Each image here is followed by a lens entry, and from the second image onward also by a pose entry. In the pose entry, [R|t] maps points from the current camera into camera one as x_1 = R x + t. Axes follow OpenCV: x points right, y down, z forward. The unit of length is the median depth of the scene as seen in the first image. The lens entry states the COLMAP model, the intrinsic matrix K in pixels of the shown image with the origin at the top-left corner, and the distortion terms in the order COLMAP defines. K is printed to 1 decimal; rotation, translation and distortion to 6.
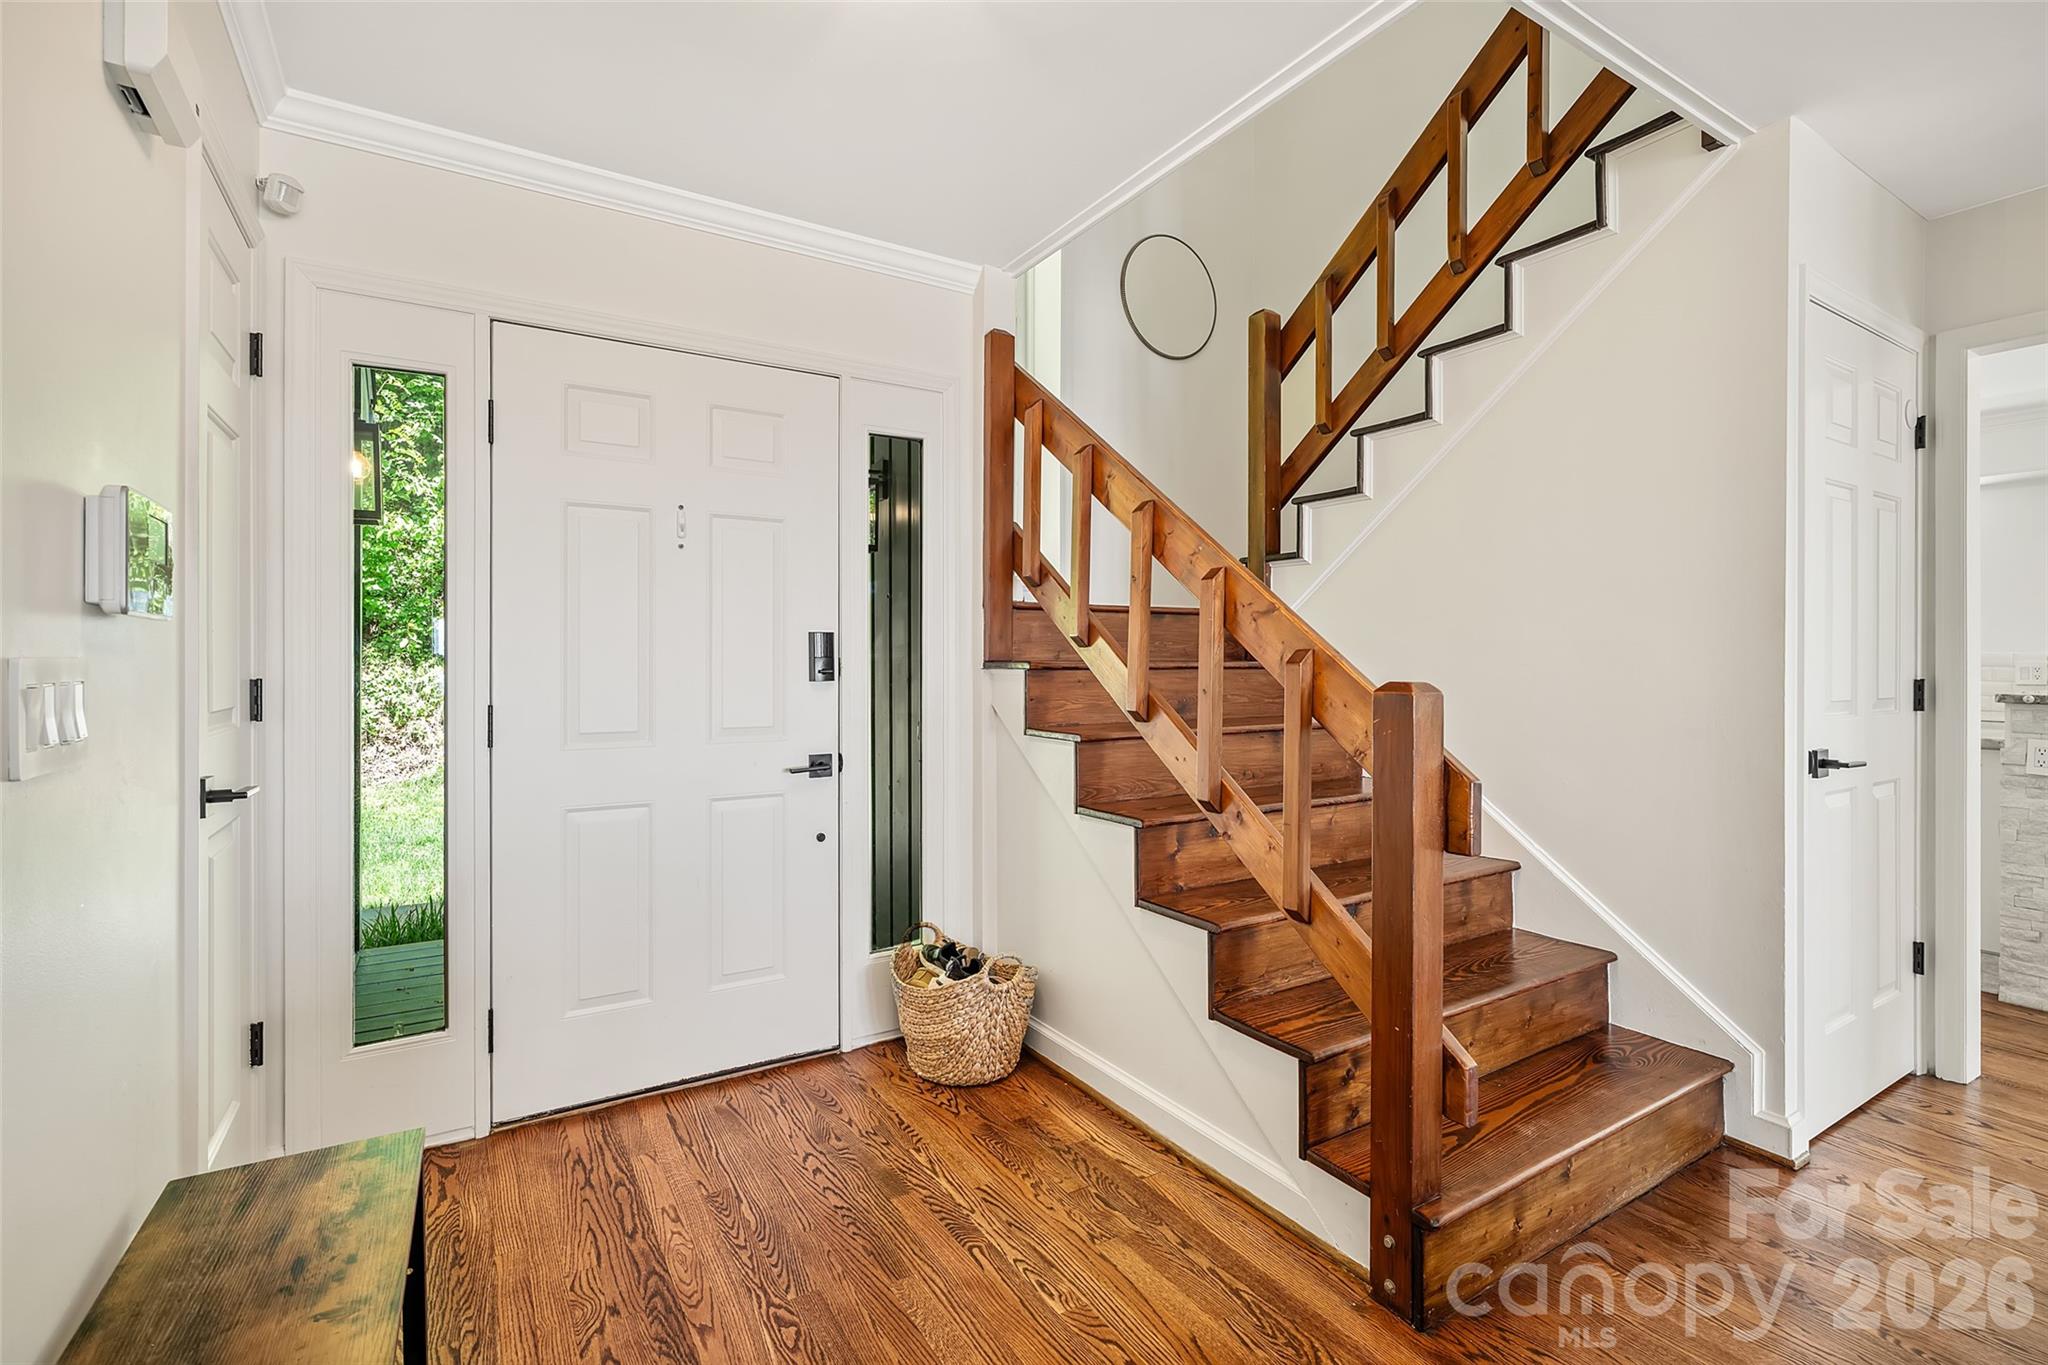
lens RADIAL K [[932.0, 0, 1024.7], [0, 932.0, 675.3], [0, 0, 1]] dist [-0.000733, 0.000215]
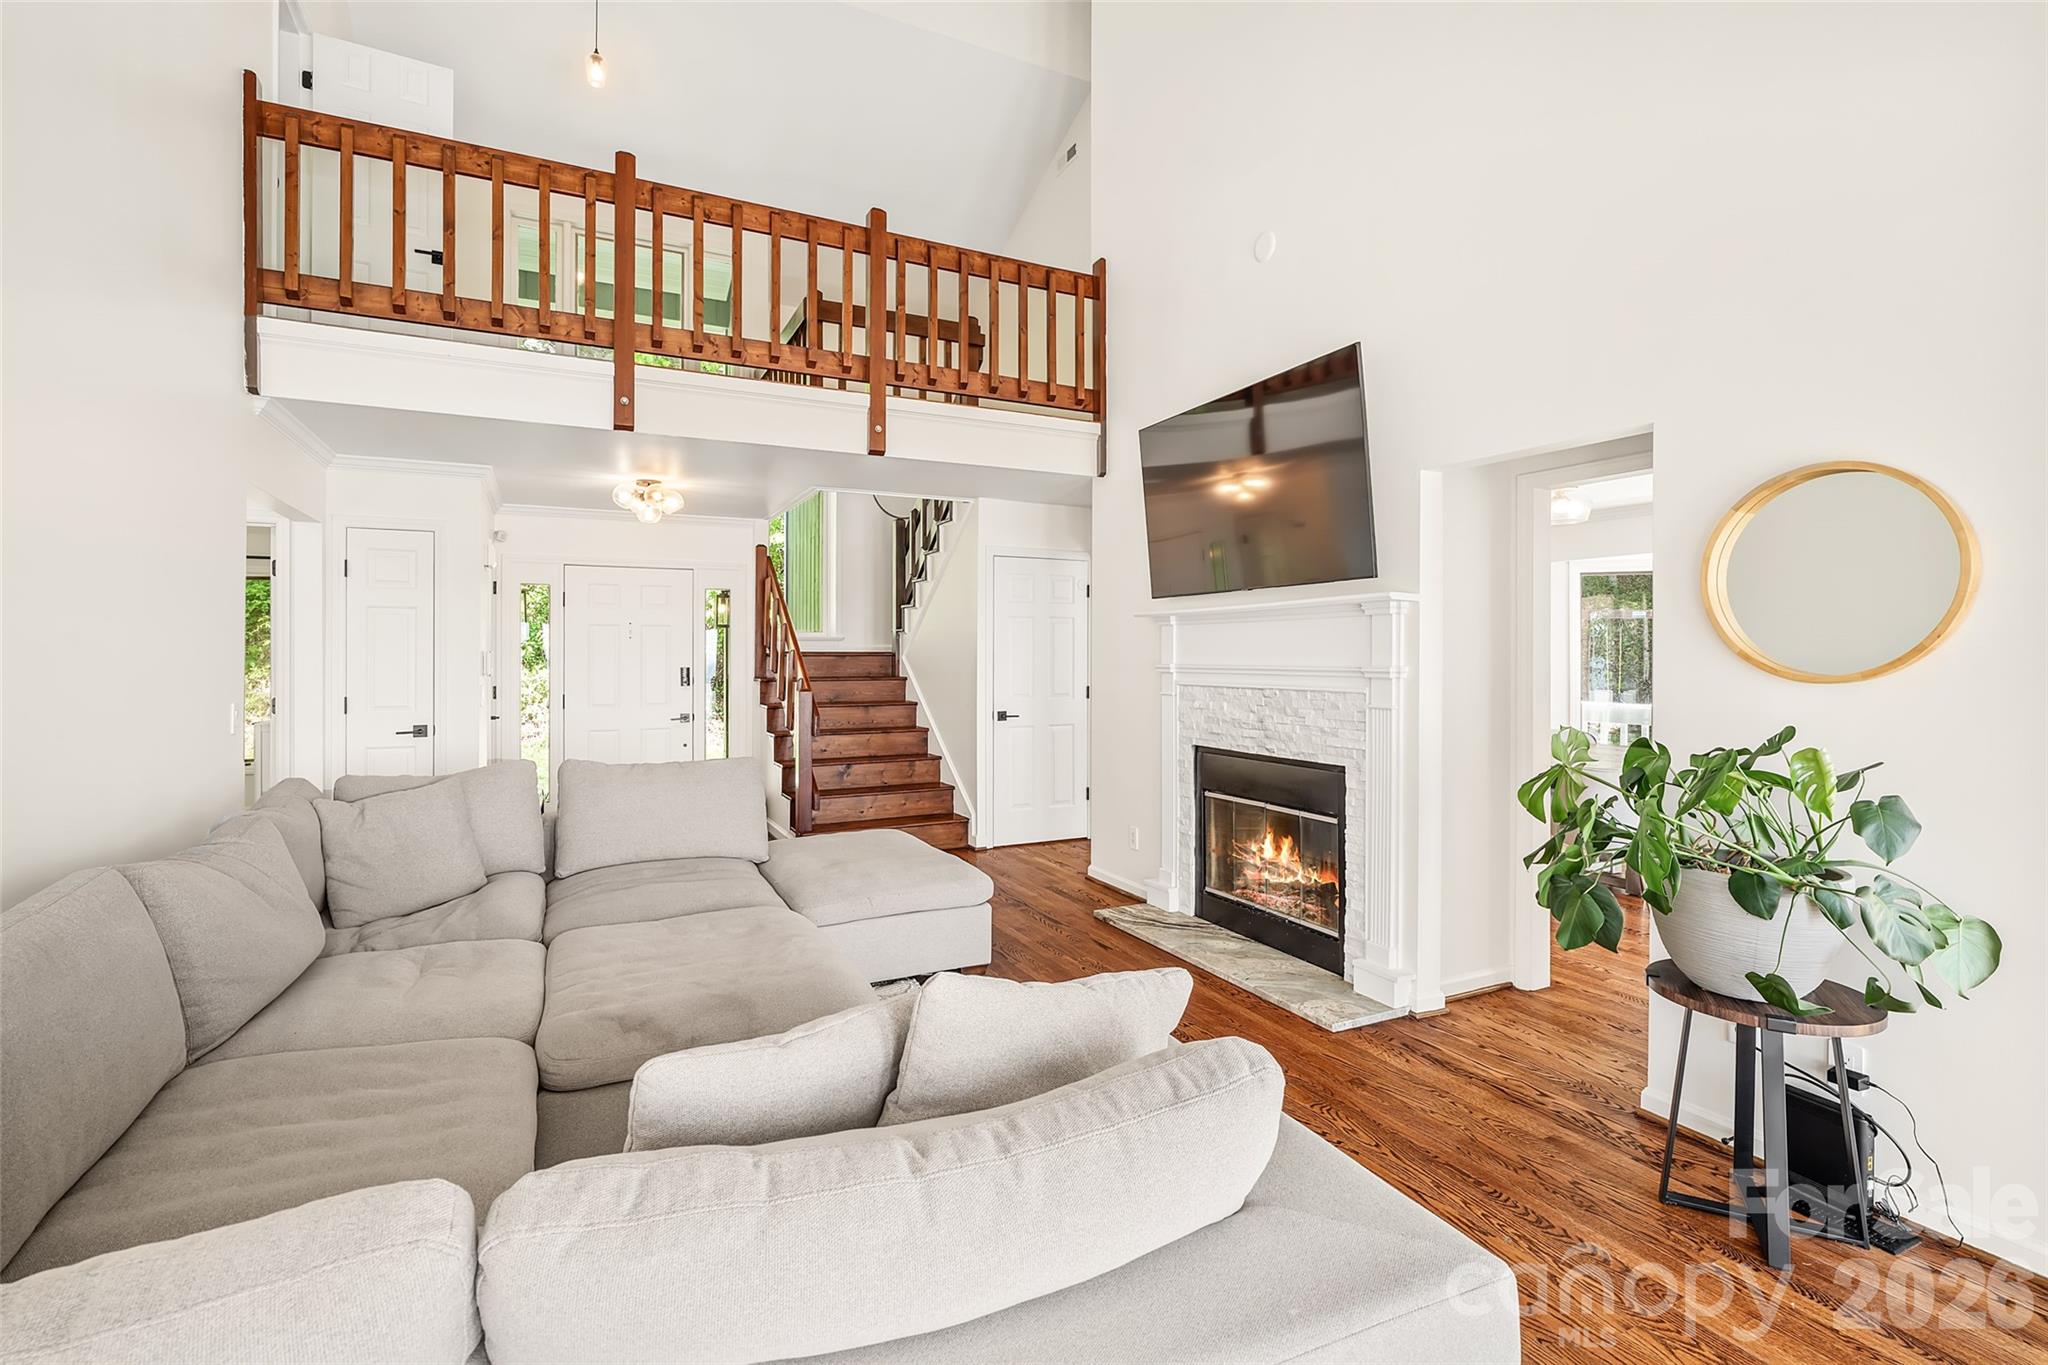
lens RADIAL K [[932.0, 0, 1024.7], [0, 932.0, 675.3], [0, 0, 1]] dist [-0.000733, 0.000215]
pose [[0.996336, 0.001446, -0.085512, 0.963393], [-0.000688, 0.999960, 0.008884, -0.047764], [0.085522, -0.008793, 0.996298, -1.543243]]
